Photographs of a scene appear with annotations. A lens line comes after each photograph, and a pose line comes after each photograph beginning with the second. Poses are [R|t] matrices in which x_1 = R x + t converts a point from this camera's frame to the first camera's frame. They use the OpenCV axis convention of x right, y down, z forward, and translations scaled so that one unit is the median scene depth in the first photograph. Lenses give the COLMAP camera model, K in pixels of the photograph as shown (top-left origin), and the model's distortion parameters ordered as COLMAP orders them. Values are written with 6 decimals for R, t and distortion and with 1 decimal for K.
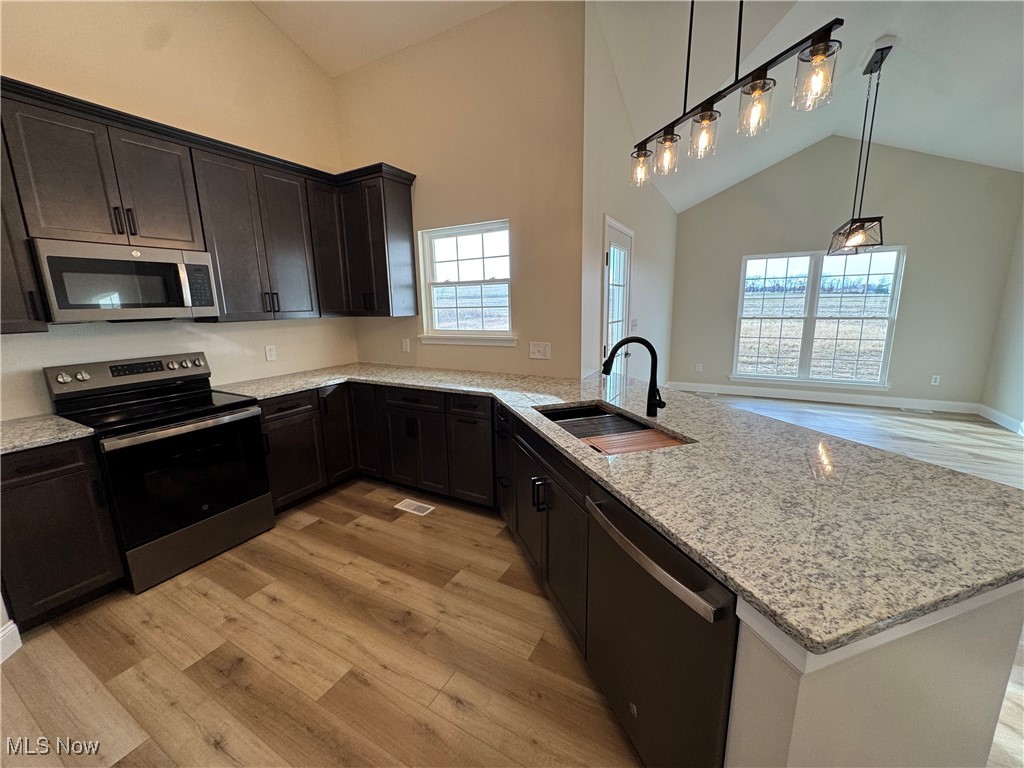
lens RADIAL K [[406.1, 0, 510.3], [0, 406.1, 384.1], [0, 0, 1]] dist [-0.005819, 0.000139]
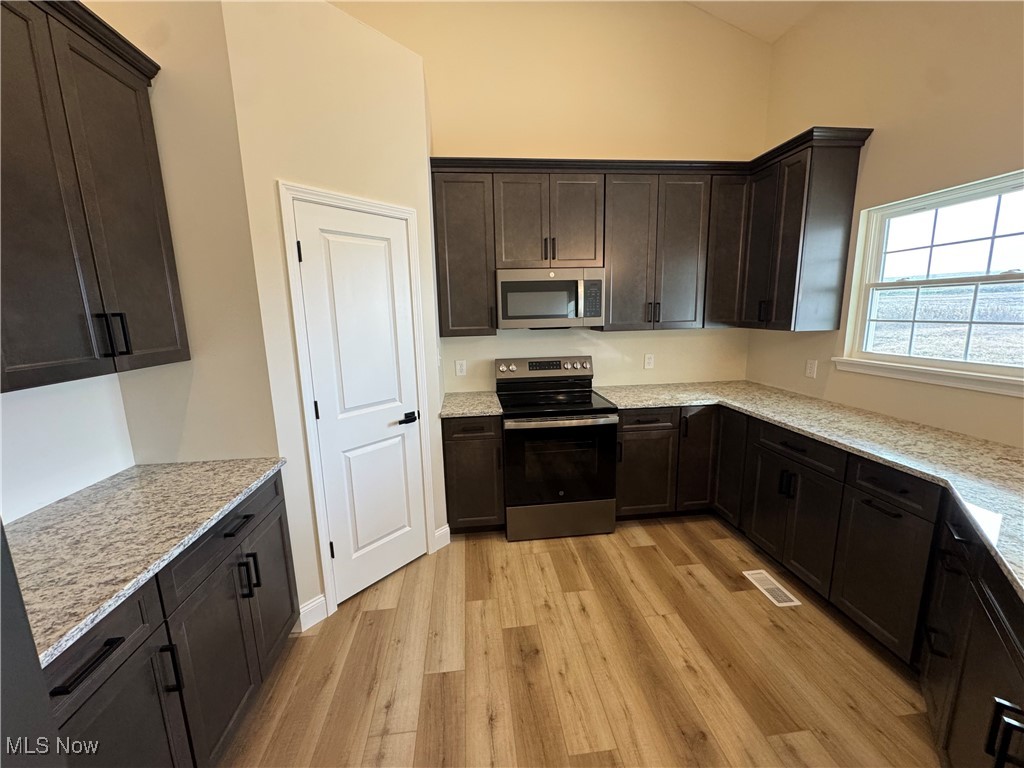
lens RADIAL K [[406.1, 0, 510.6], [0, 406.1, 383.6], [0, 0, 1]] dist [-0.005819, 0.000139]
pose [[0.578671, 0.151023, -0.801456, 0.031092], [-0.148765, 0.985765, 0.078341, -0.059695], [0.801878, 0.073895, 0.592901, 0.155174]]
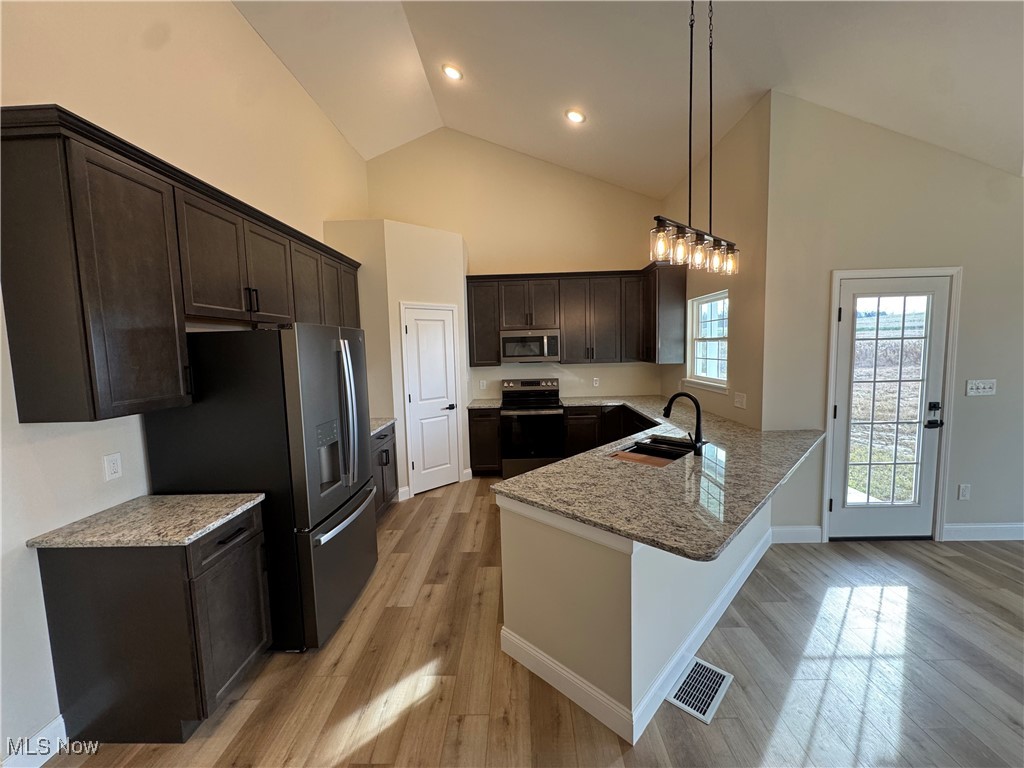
lens RADIAL K [[406.1, 0, 512.8], [0, 406.1, 383.0], [0, 0, 1]] dist [-0.005819, 0.000139]
pose [[0.471040, 0.087607, -0.877751, 0.843349], [-0.155574, 0.987709, 0.015093, -0.054128], [0.868284, 0.129446, 0.478880, -0.108456]]
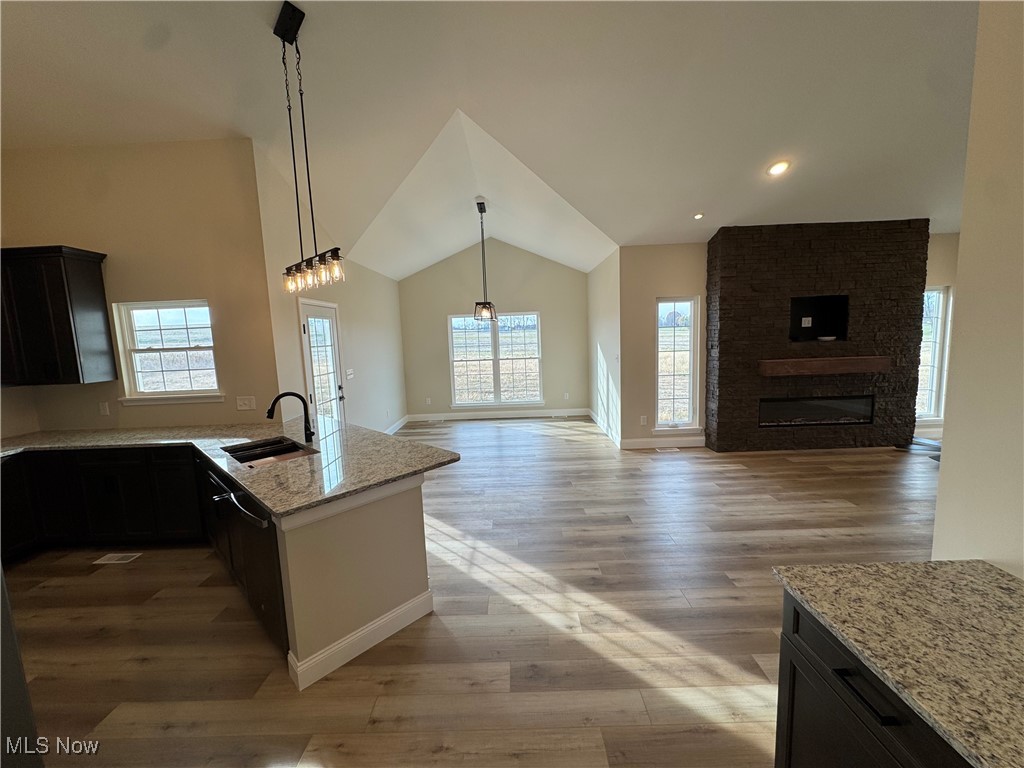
lens RADIAL K [[406.1, 0, 510.3], [0, 406.1, 384.0], [0, 0, 1]] dist [-0.005819, 0.000139]
pose [[0.874950, -0.070601, 0.479038, 0.211731], [0.114036, 0.991531, -0.062152, 0.031101], [-0.470593, 0.109008, 0.875591, -0.521248]]
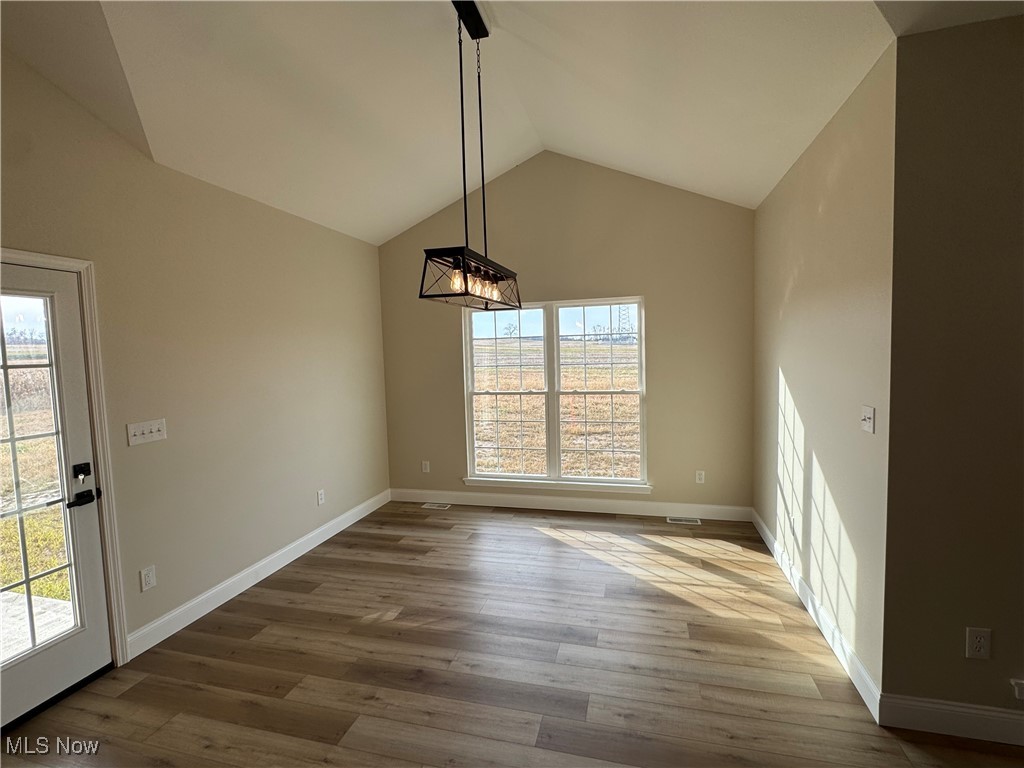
lens RADIAL K [[481.5, 0, 508.2], [0, 481.5, 384.8], [0, 0, 1]] dist [-0.011602, 0.000053]
pose [[0.969714, -0.024612, 0.243001, 0.955649], [0.056991, 0.990247, -0.127130, -0.154919], [-0.237502, 0.137129, 0.961659, 0.423365]]
